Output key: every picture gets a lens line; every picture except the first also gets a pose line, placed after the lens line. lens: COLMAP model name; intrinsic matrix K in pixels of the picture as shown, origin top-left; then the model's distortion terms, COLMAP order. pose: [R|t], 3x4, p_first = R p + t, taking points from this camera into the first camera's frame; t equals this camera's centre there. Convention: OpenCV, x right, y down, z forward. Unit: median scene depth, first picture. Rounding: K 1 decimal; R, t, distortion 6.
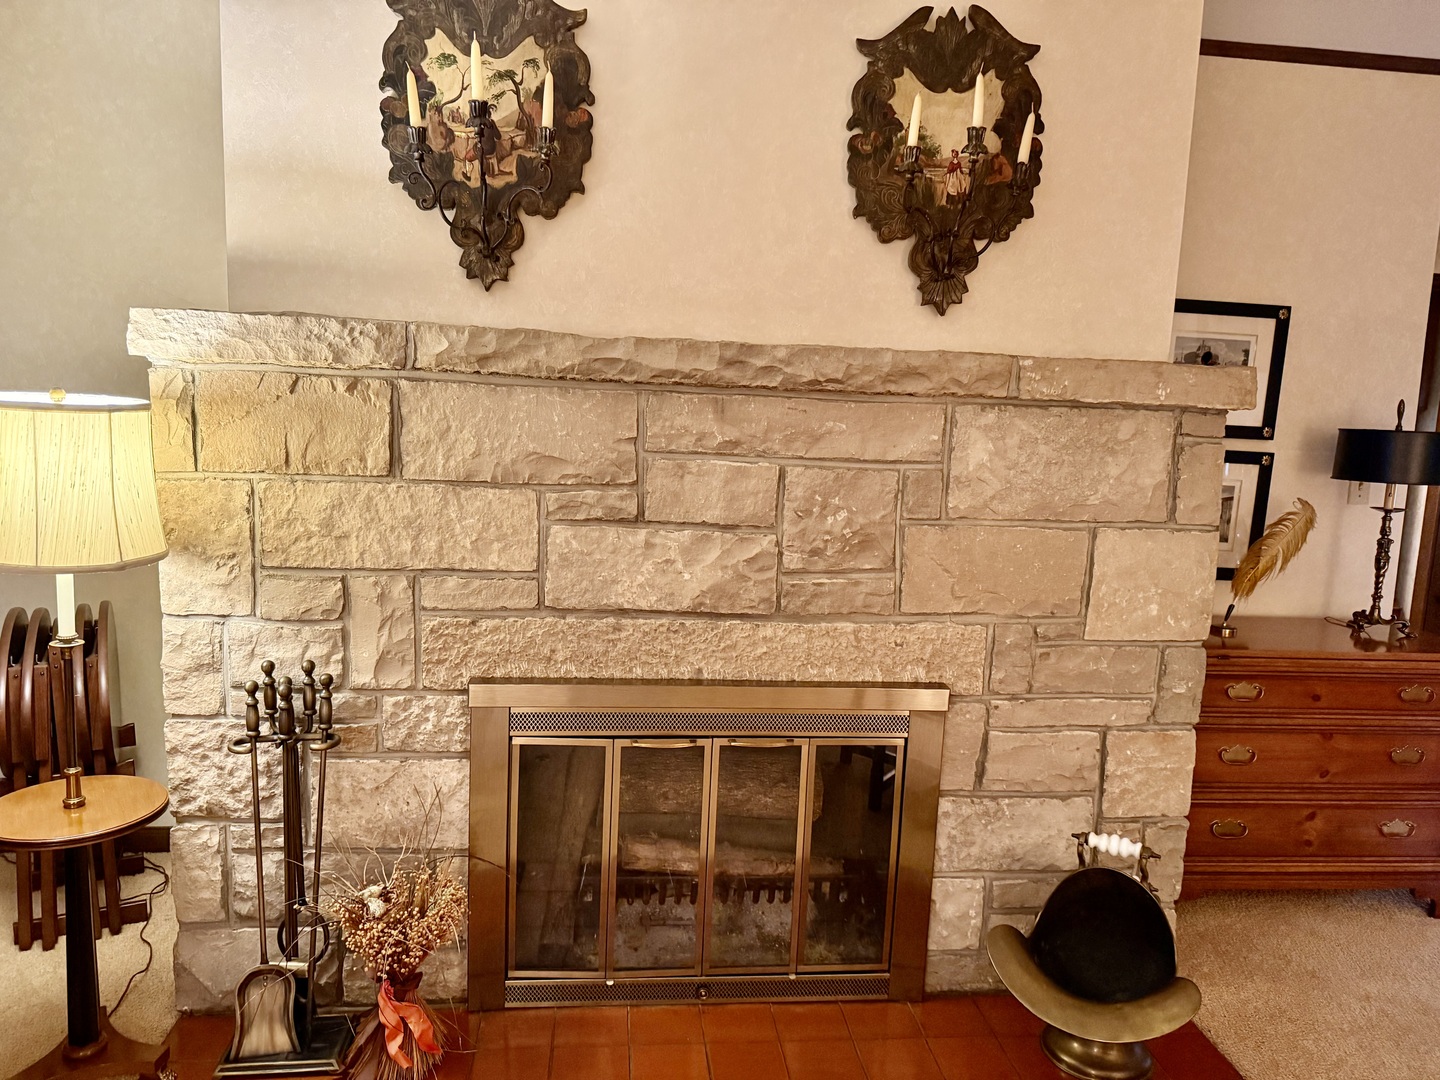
lens RADIAL K [[1009.2, 0, 720.0], [0, 1009.2, 540.0], [0, 0, 1]] dist [0.154196, -0.265917]
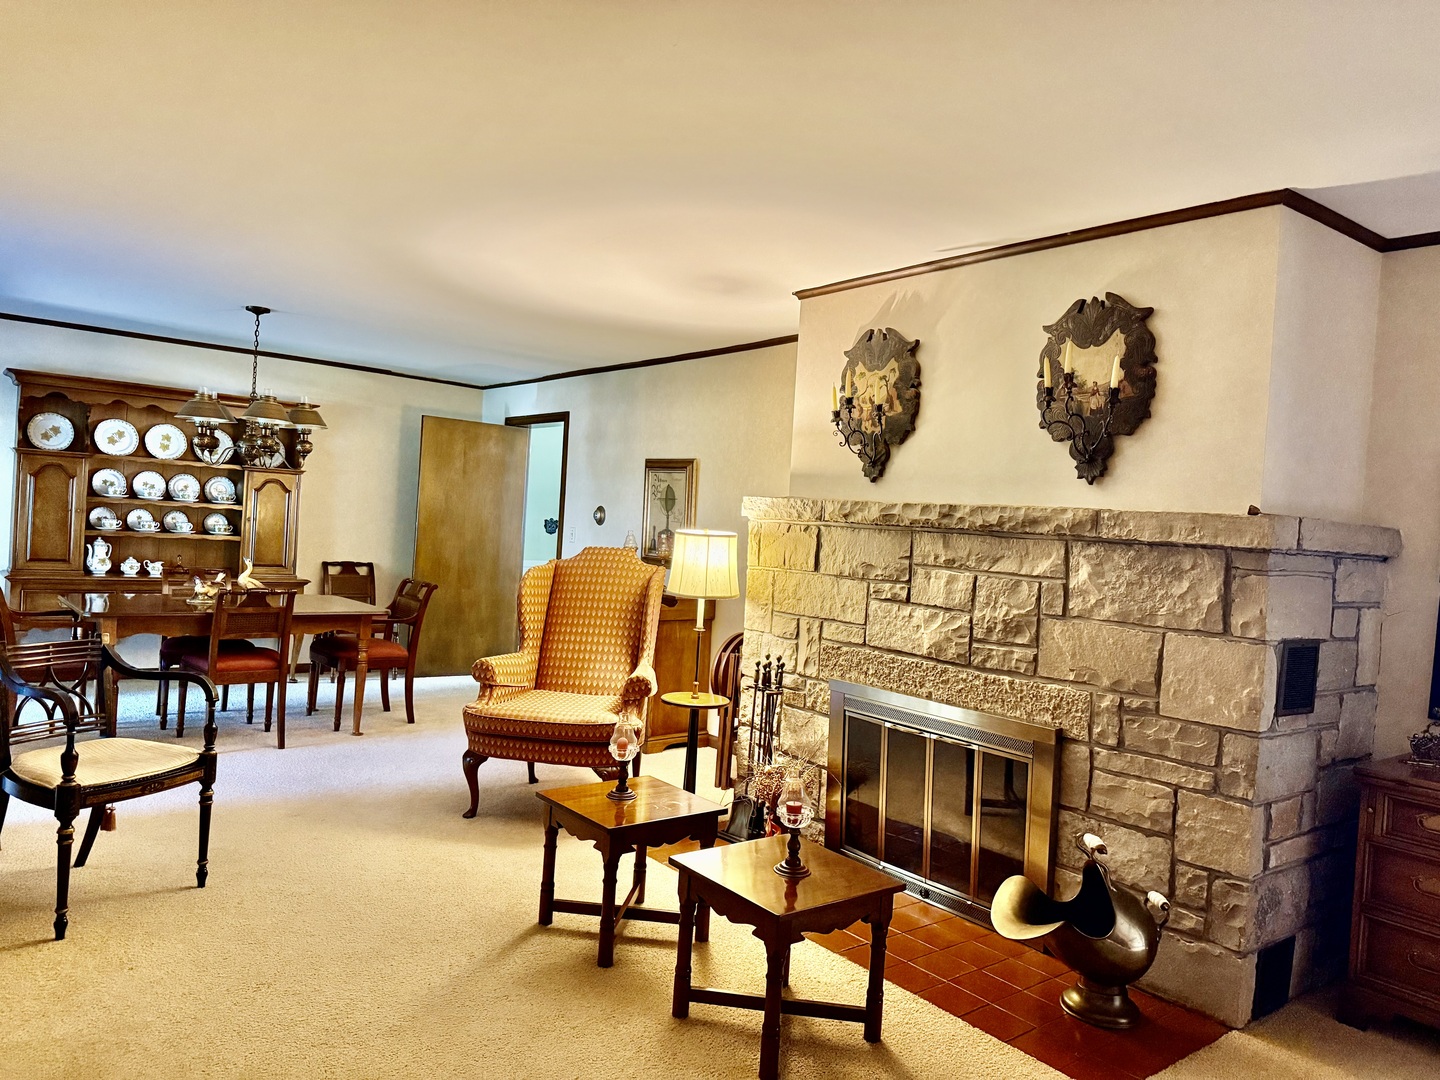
lens RADIAL K [[1009.2, 0, 720.0], [0, 1009.2, 540.0], [0, 0, 1]] dist [0.154196, -0.265917]
pose [[0.544963, 0.009166, -0.838410, 1.244438], [-0.150406, 0.984789, -0.086997, 0.079342], [0.824860, 0.173512, 0.538052, -0.268615]]
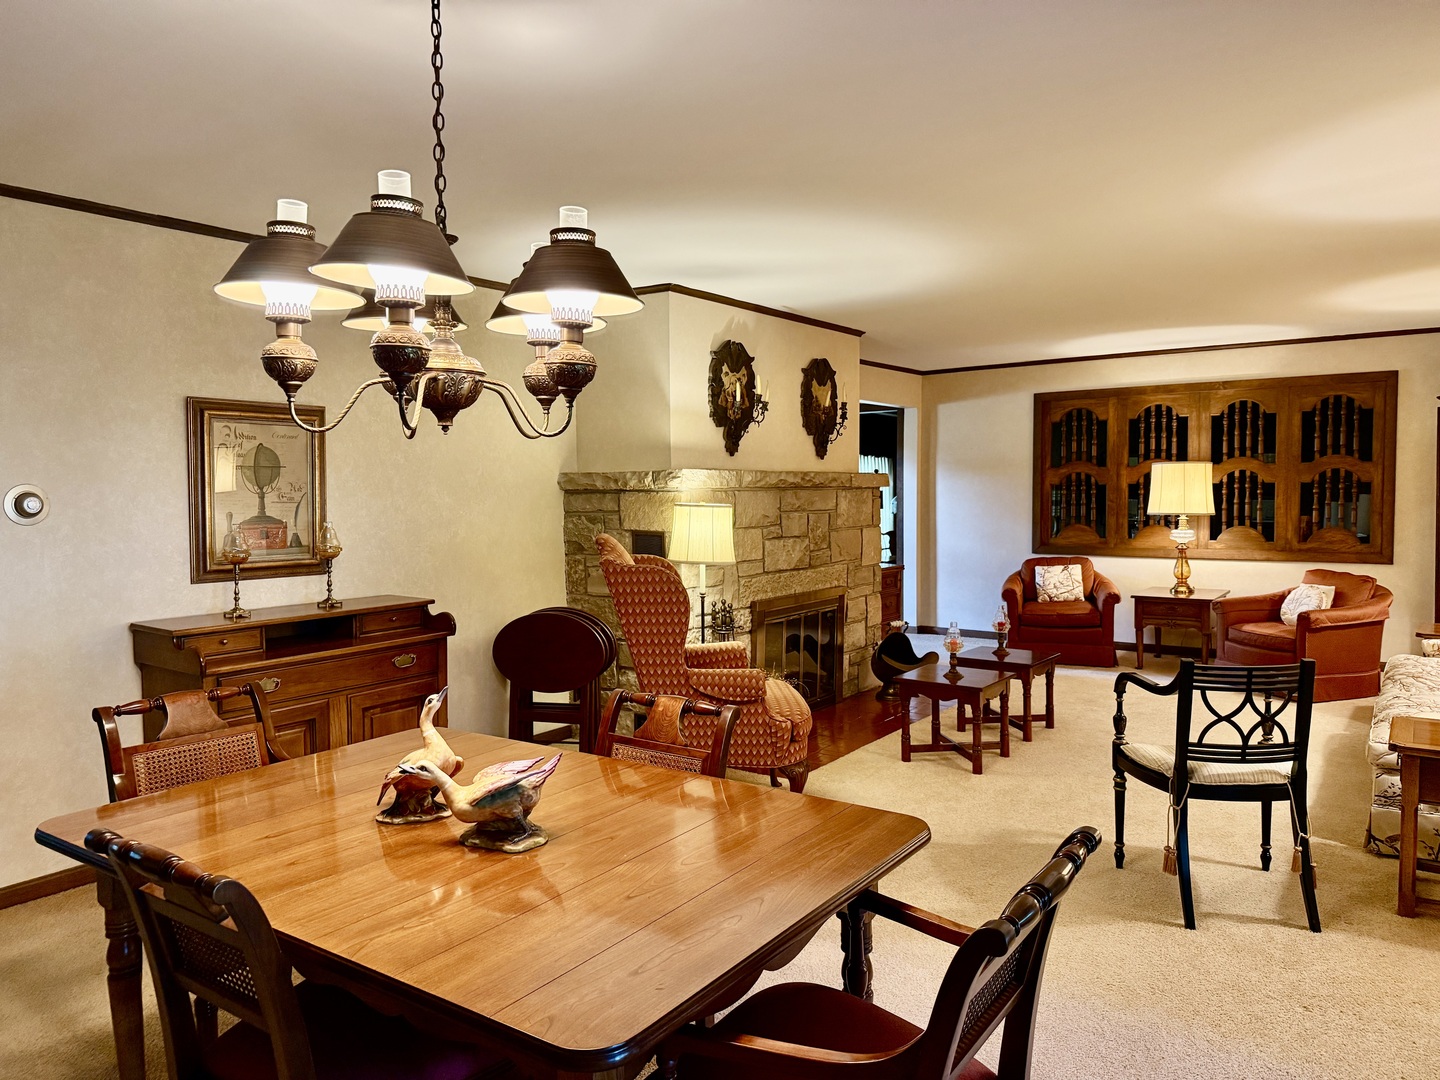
lens RADIAL K [[1009.2, 0, 720.0], [0, 1009.2, 540.0], [0, 0, 1]] dist [0.154196, -0.265917]
pose [[0.648770, -0.085622, 0.756152, -2.237502], [0.137720, 0.990453, -0.006009, -0.017410], [-0.748419, 0.108036, 0.654368, -0.658144]]
